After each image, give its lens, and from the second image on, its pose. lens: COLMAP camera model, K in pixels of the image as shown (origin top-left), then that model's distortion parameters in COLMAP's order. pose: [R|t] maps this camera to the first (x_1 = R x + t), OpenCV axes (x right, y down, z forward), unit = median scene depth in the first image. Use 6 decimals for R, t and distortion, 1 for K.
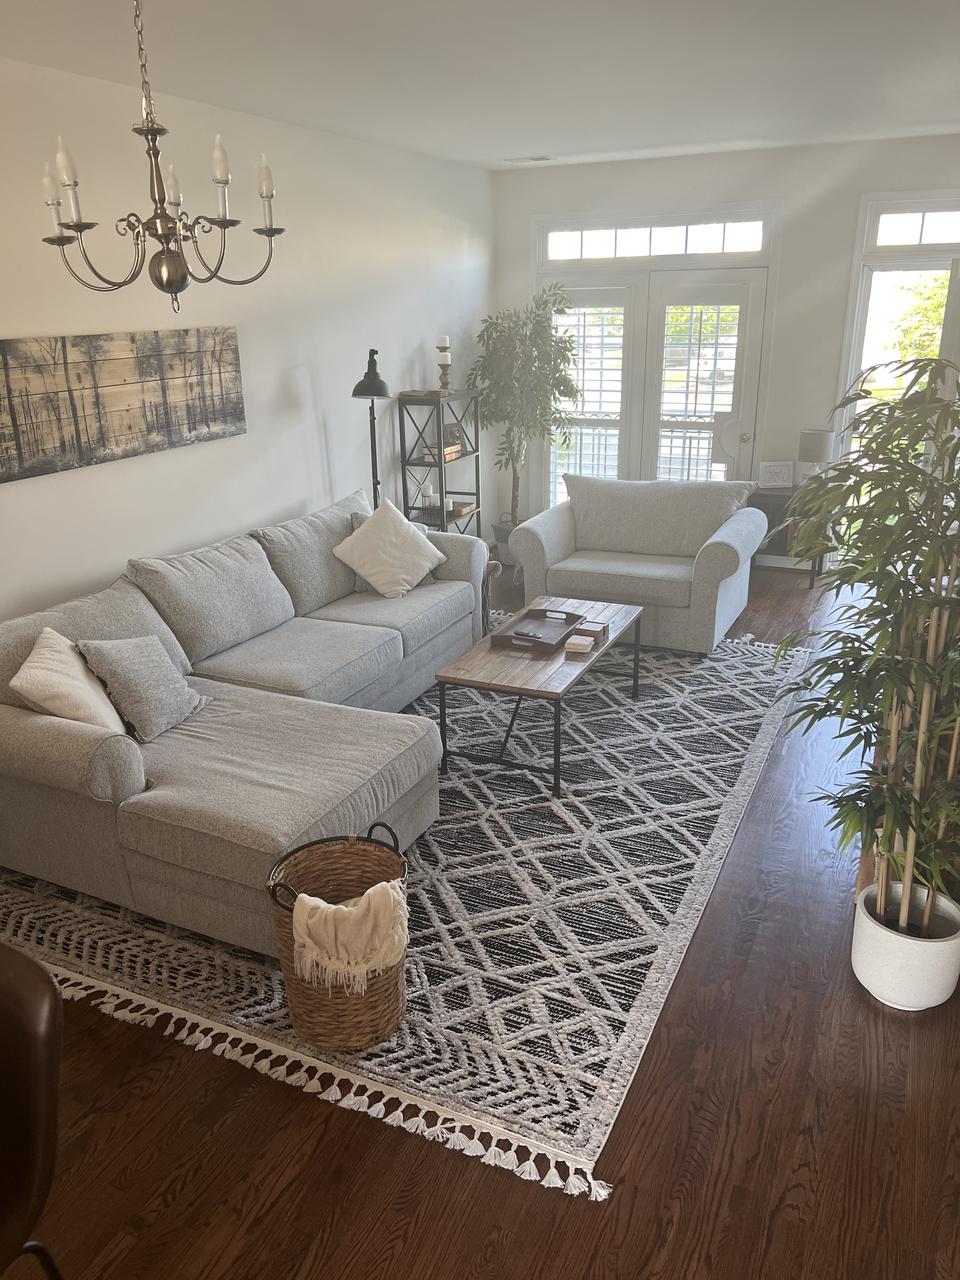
lens RADIAL K [[967.3, 0, 479.6], [0, 967.3, 647.0], [0, 0, 1]] dist [0.034086, -0.000817]
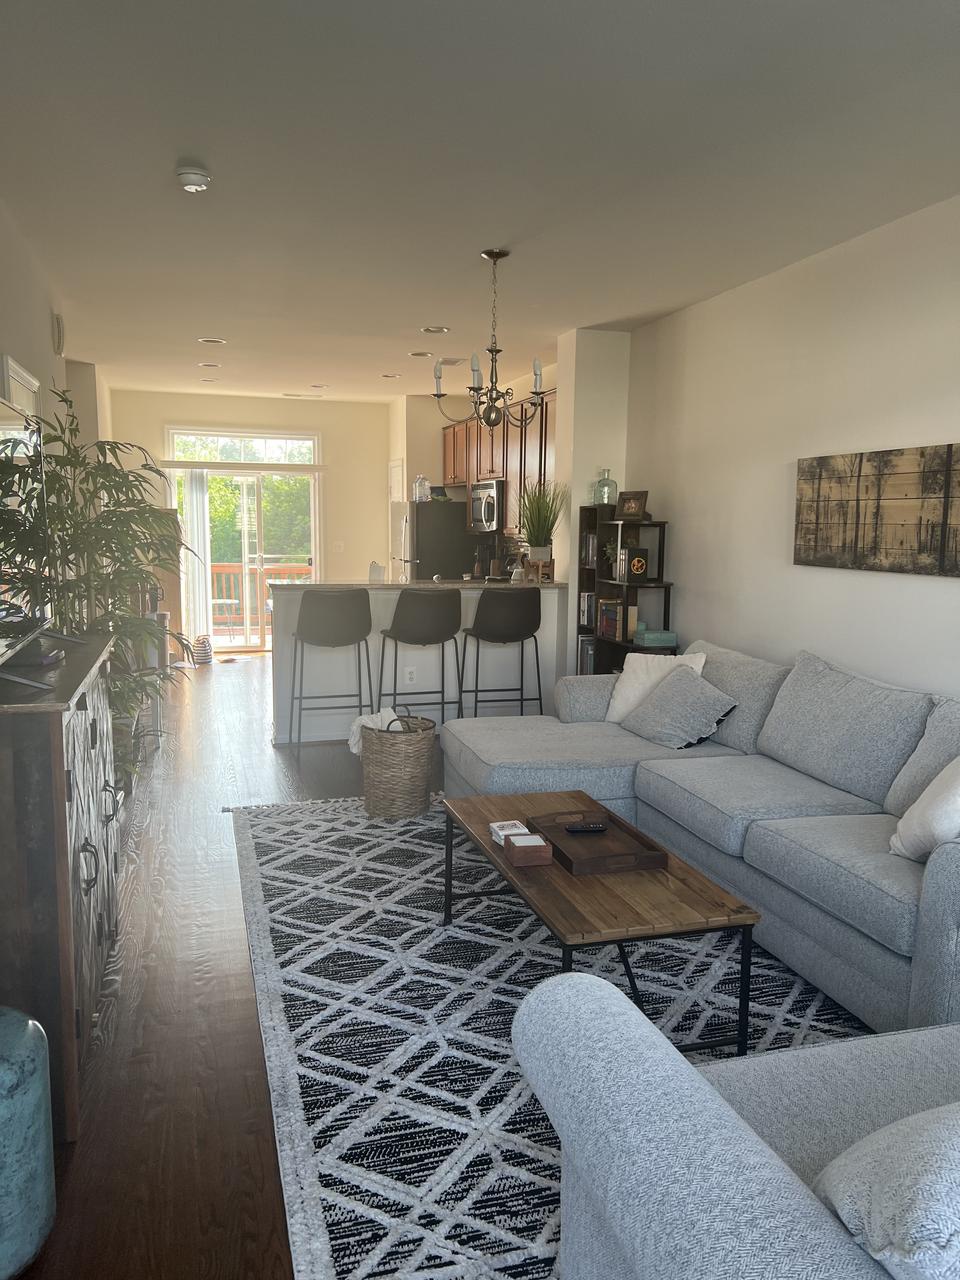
lens RADIAL K [[967.3, 0, 479.8], [0, 967.3, 639.4], [0, 0, 1]] dist [0.034086, -0.000817]
pose [[-0.748559, 0.096413, -0.656021, 0.624614], [-0.221255, 0.896347, 0.384199, -0.439656], [0.625064, 0.432743, -0.649636, 1.481210]]
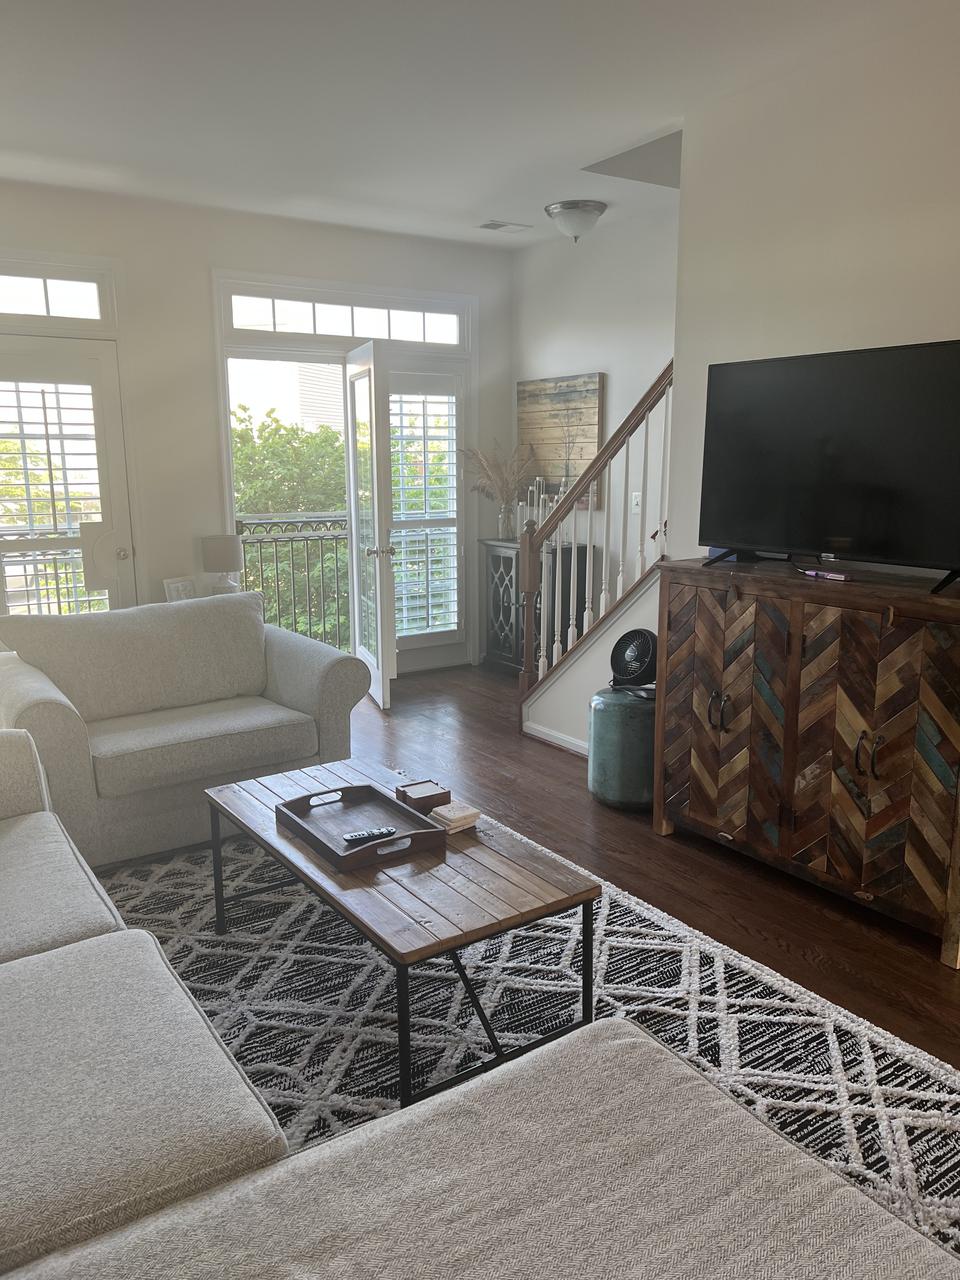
lens RADIAL K [[967.3, 0, 471.8], [0, 967.3, 641.5], [0, 0, 1]] dist [0.034086, -0.000817]
pose [[0.506486, -0.161952, 0.846902, -0.438203], [0.292096, 0.956354, 0.008196, -0.126788], [-0.811266, 0.243226, 0.531685, 0.658089]]
